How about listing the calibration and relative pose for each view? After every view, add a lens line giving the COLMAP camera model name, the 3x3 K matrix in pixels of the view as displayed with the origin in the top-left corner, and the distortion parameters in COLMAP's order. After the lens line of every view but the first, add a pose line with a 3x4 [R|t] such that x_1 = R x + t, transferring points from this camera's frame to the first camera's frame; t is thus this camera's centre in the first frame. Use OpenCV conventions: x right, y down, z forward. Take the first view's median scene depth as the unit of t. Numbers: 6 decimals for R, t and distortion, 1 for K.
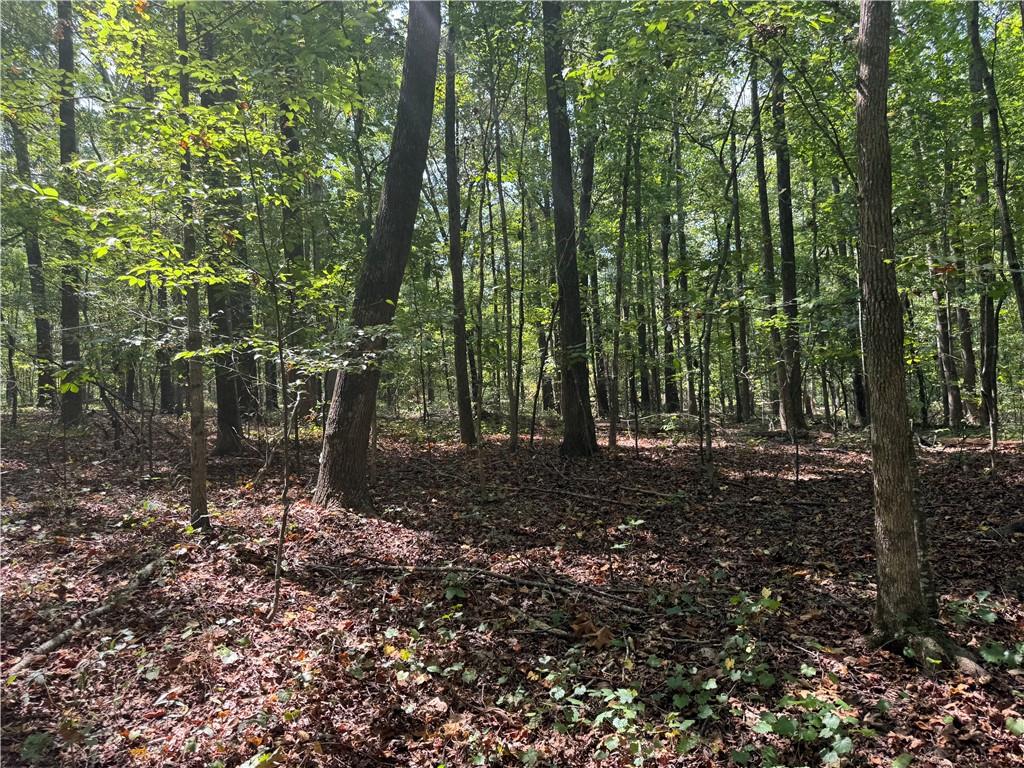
lens RADIAL K [[735.6, 0, 510.9], [0, 735.6, 384.2], [0, 0, 1]] dist [-0.006764, -0.001726]
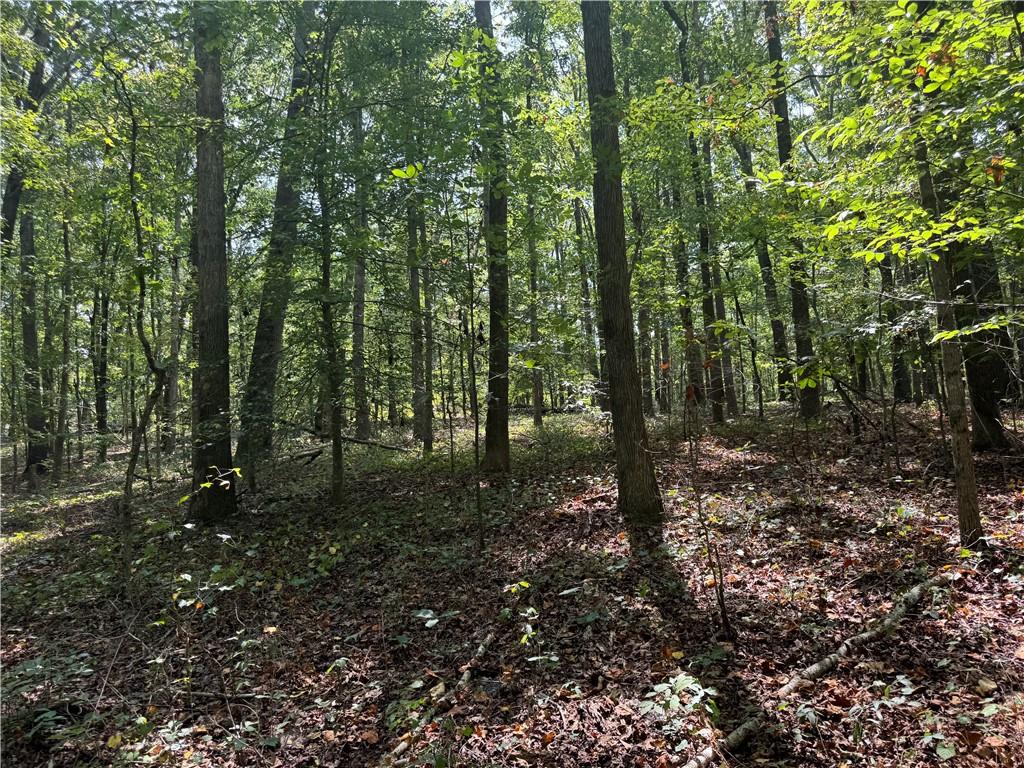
lens RADIAL K [[735.6, 0, 510.9], [0, 735.6, 384.2], [0, 0, 1]] dist [-0.006764, -0.001726]
pose [[0.602395, -0.063196, -0.795693, -0.085609], [0.075808, 0.996884, -0.021783, -0.005440], [0.794590, -0.047197, 0.605309, 0.126906]]
